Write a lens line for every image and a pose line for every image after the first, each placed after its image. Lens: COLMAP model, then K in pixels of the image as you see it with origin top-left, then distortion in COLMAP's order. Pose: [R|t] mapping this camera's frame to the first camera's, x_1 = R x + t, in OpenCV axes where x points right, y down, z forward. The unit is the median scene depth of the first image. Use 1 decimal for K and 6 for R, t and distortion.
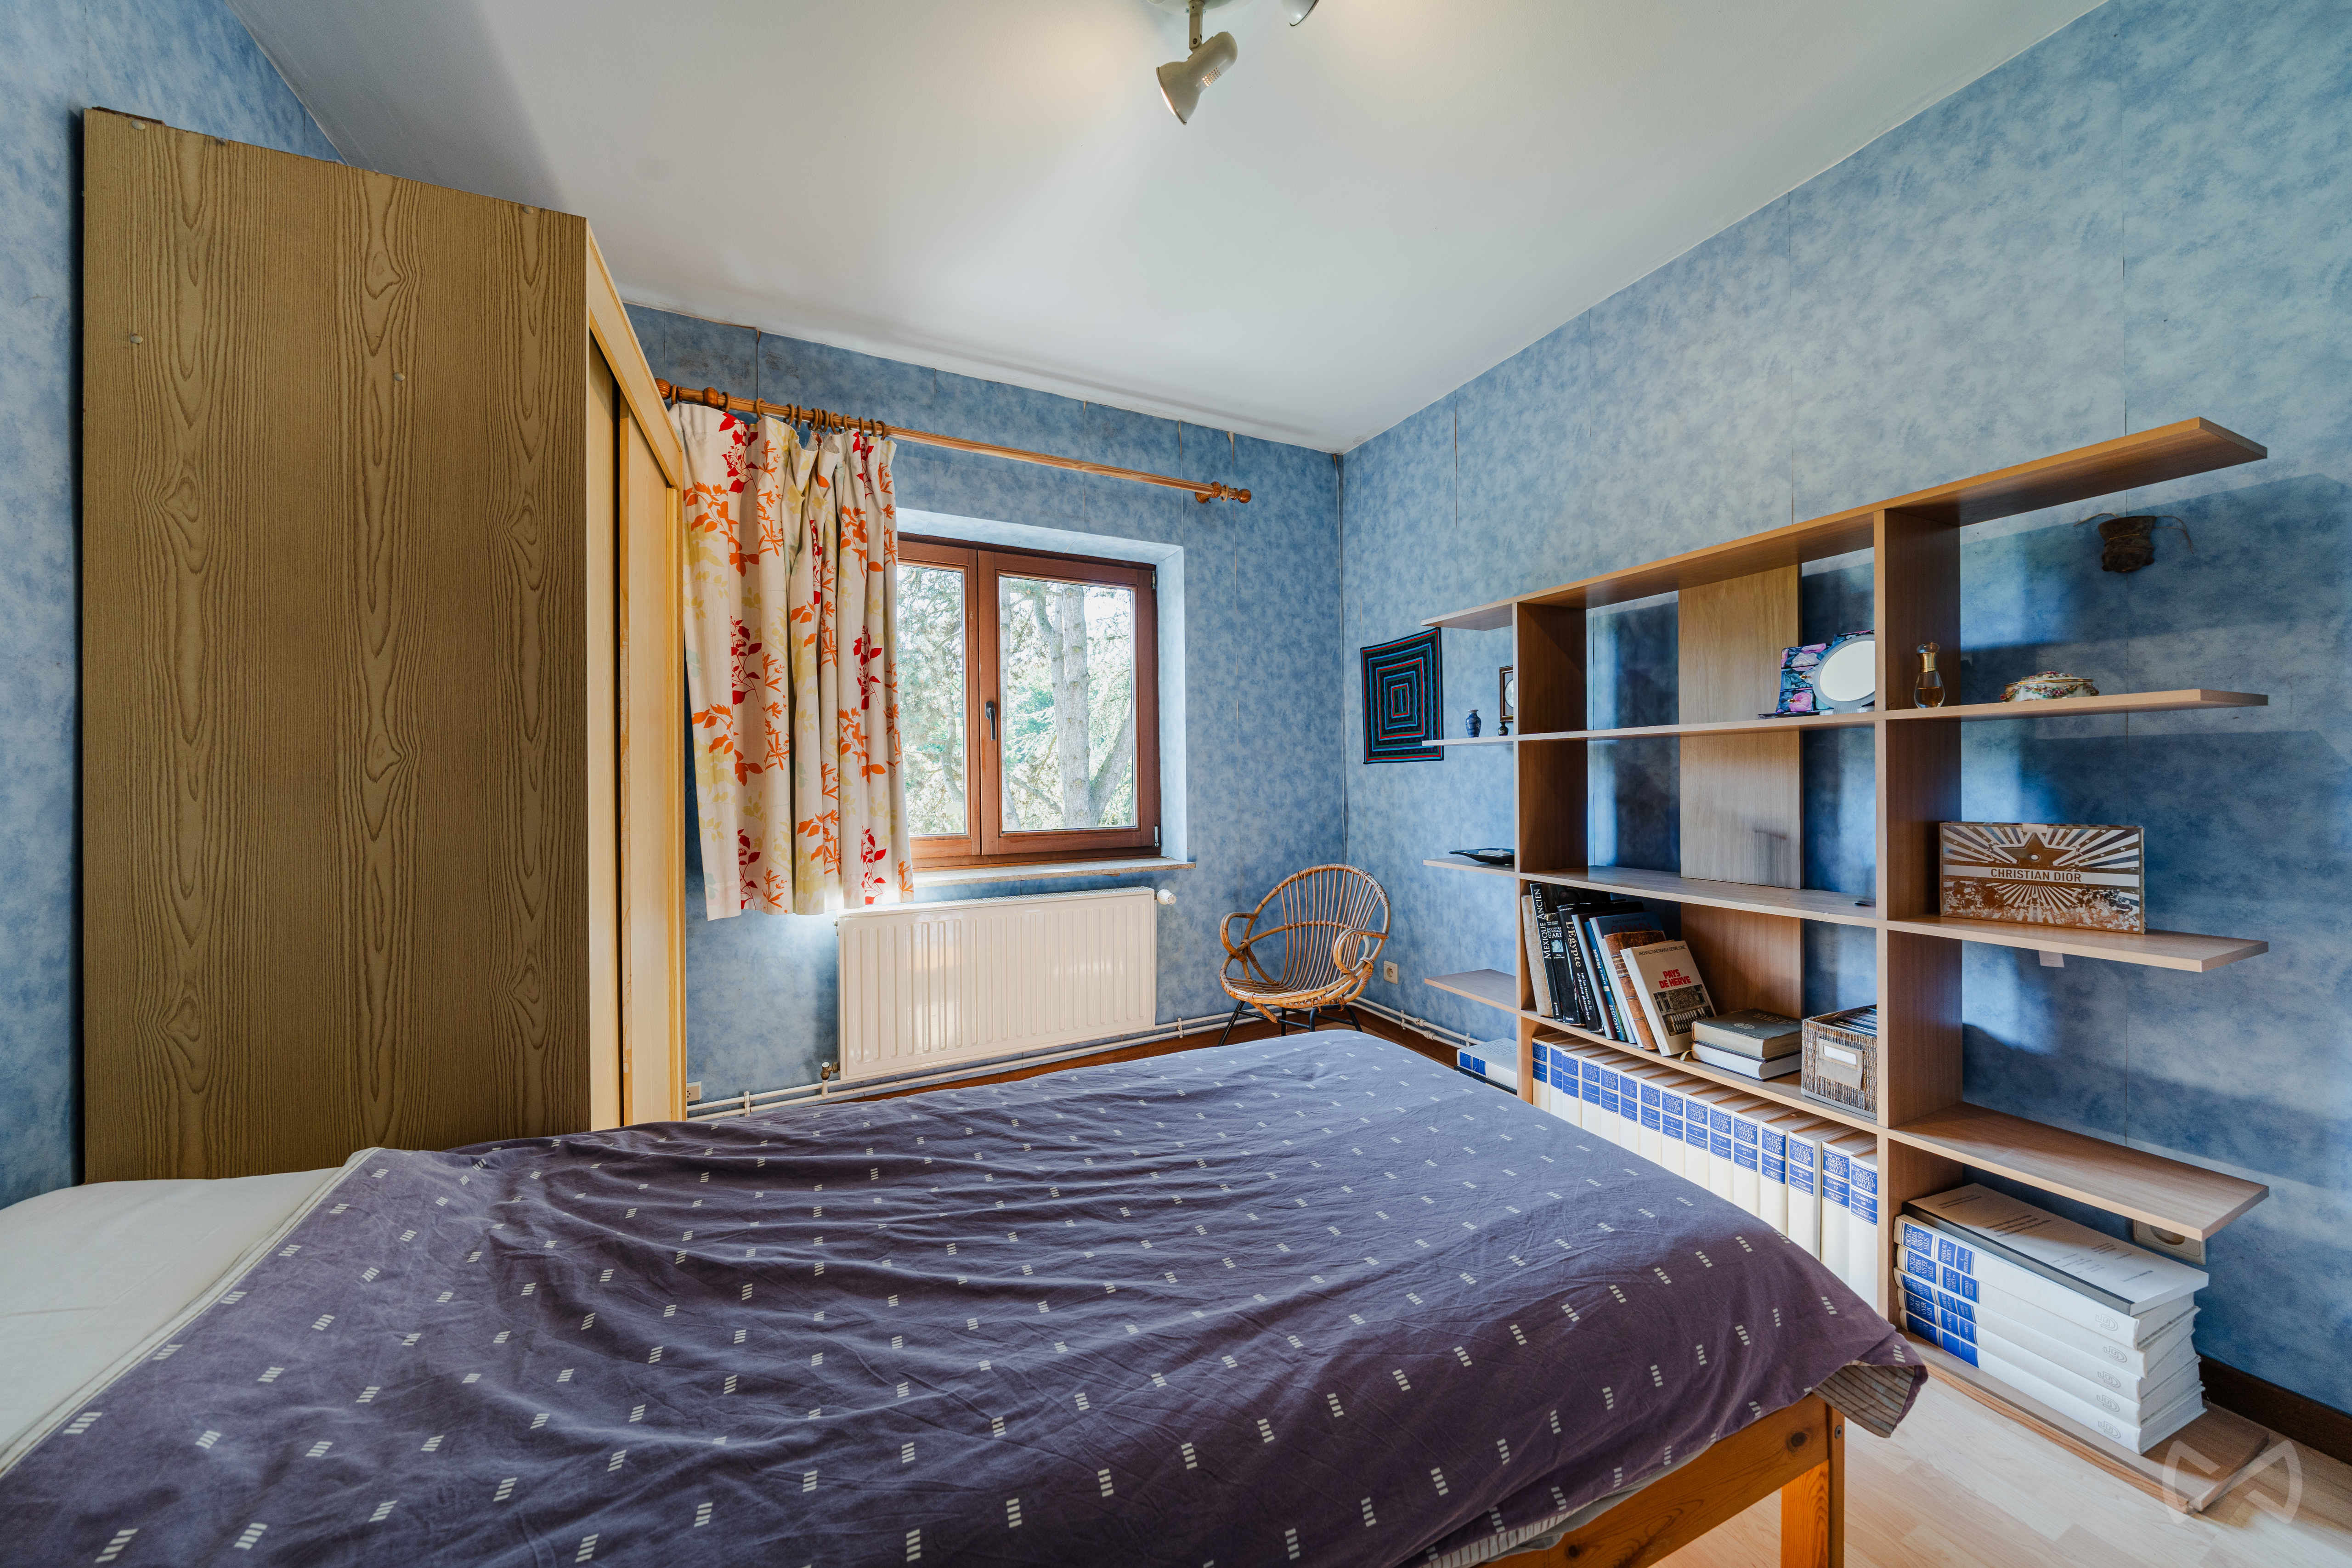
lens RADIAL K [[799.3, 0, 1181.4], [0, 799.3, 783.1], [0, 0, 1]] dist [-0.007568, -0.000062]
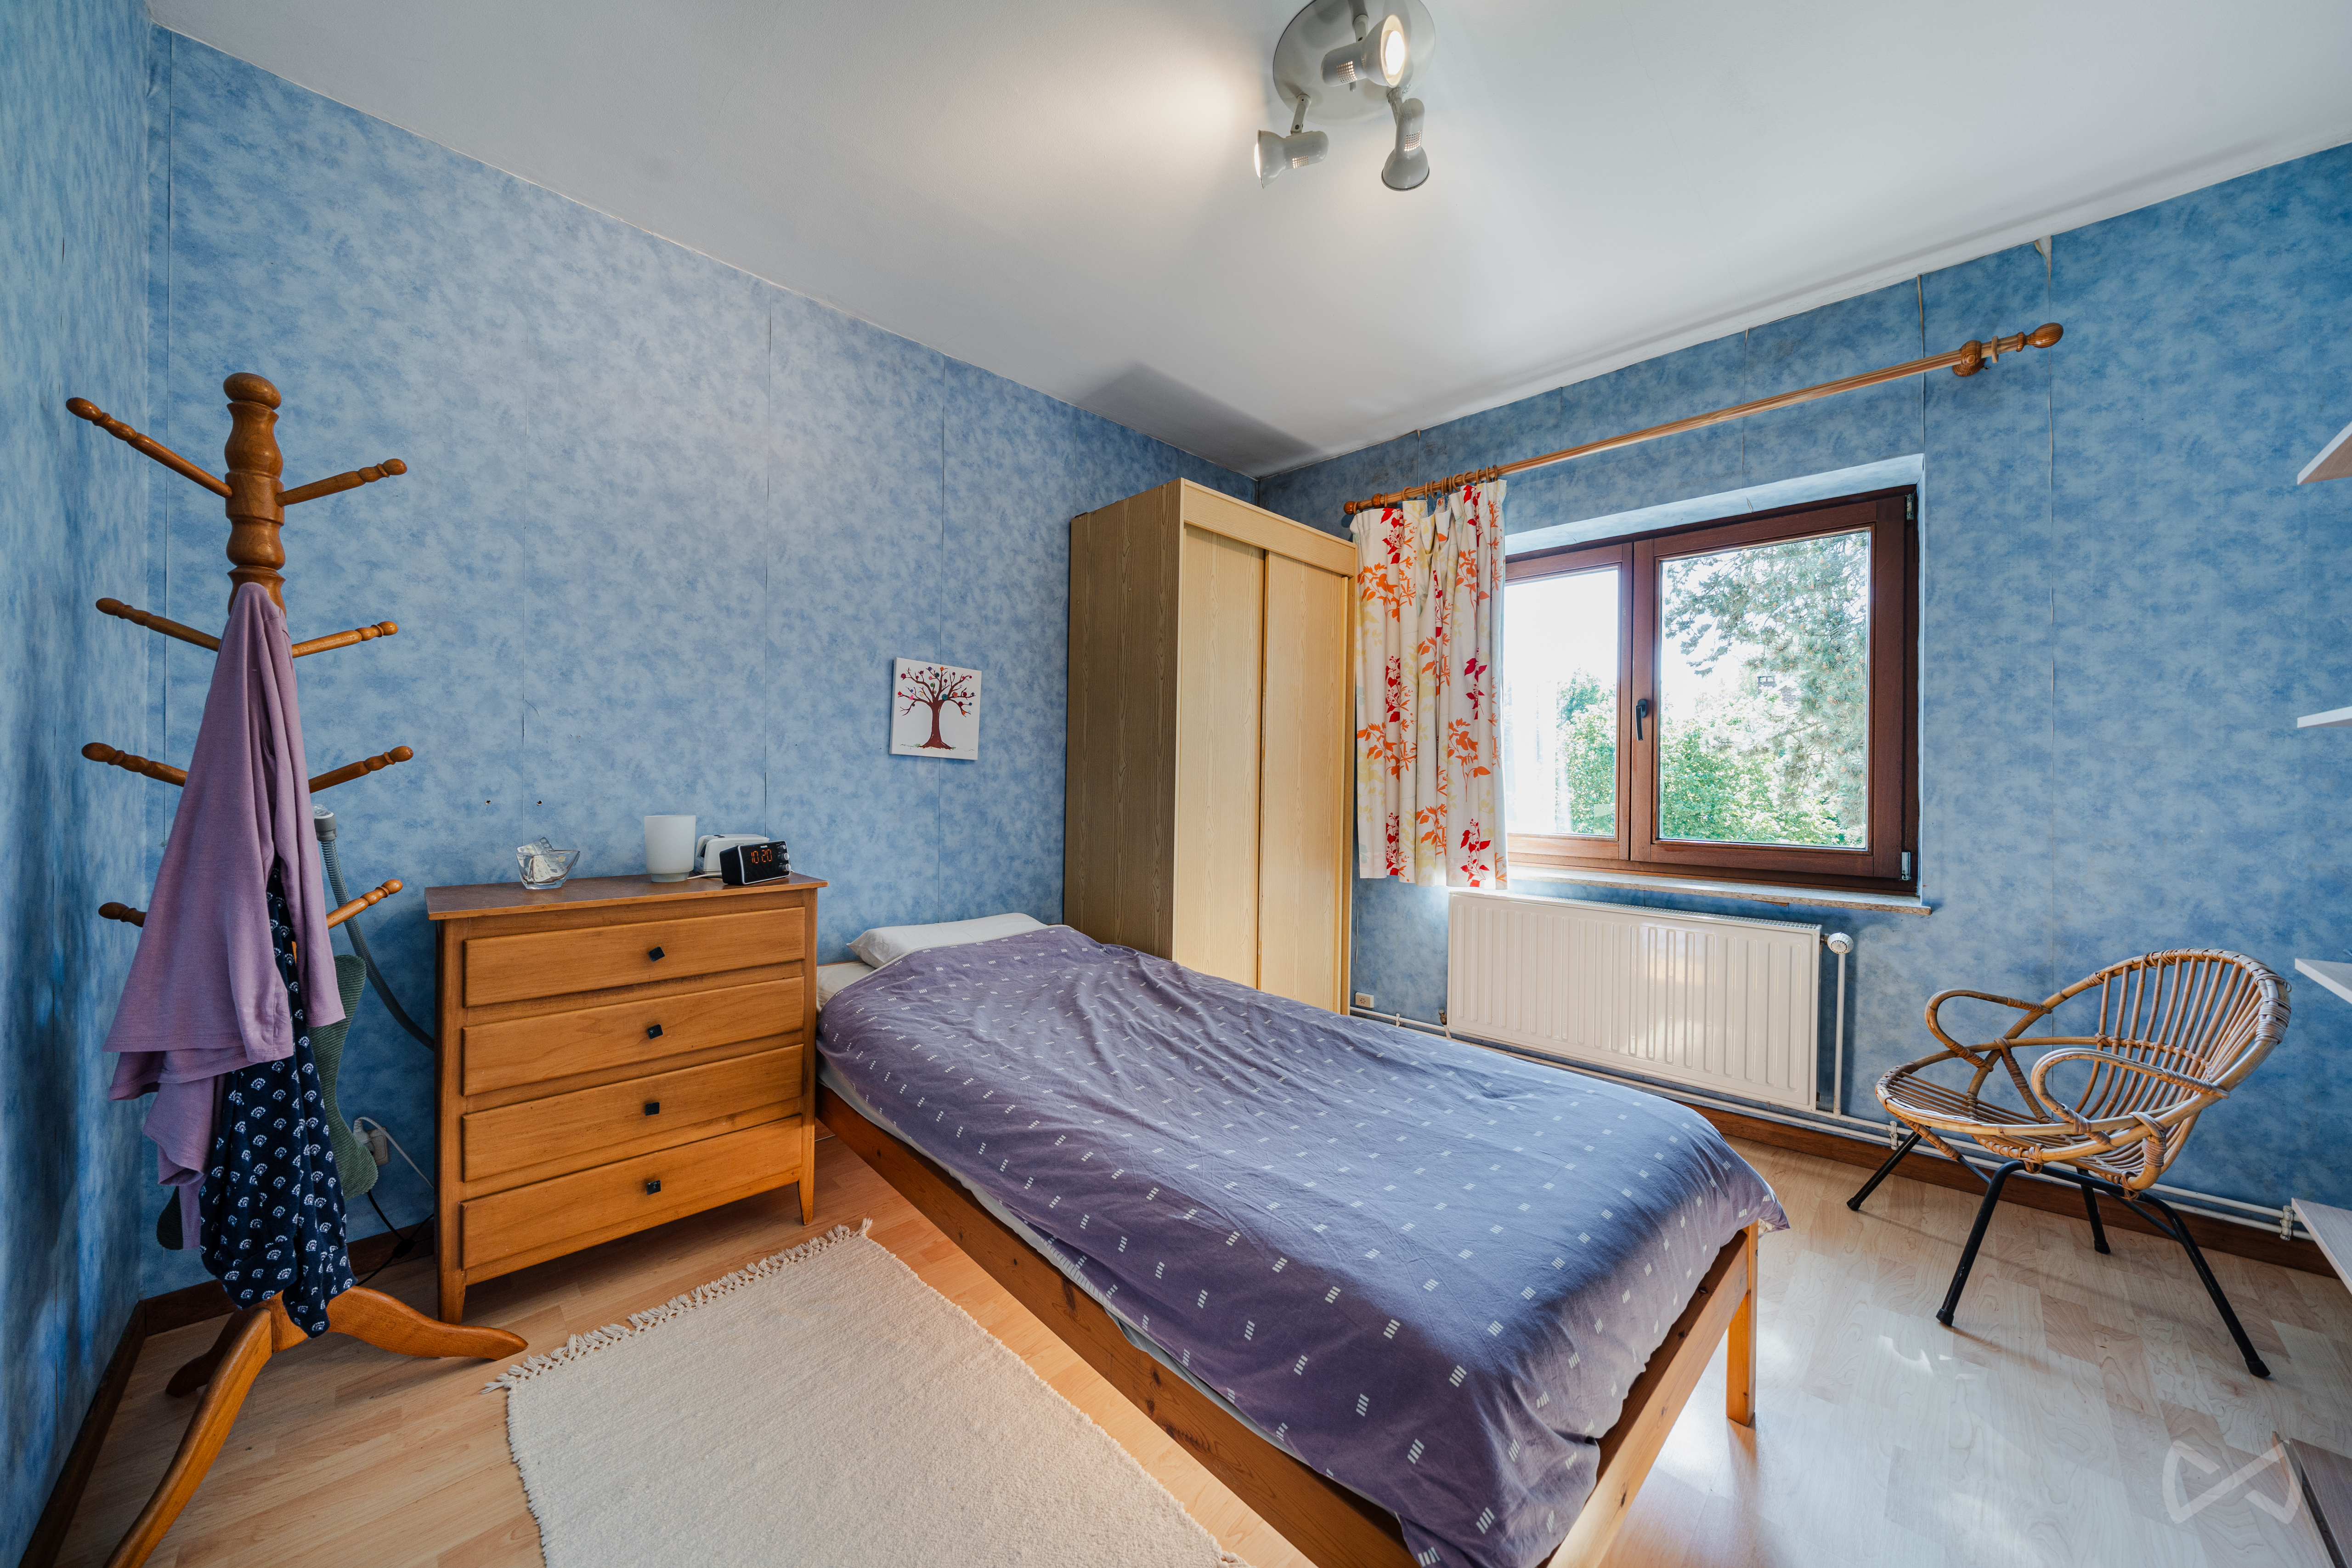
lens RADIAL K [[799.3, 0, 1160.6], [0, 799.3, 780.5], [0, 0, 1]] dist [-0.007568, -0.000062]
pose [[0.327122, 0.015897, -0.944848, 0.579709], [-0.017954, 0.999783, 0.010606, -0.007192], [0.944811, 0.013495, 0.327337, 0.191848]]
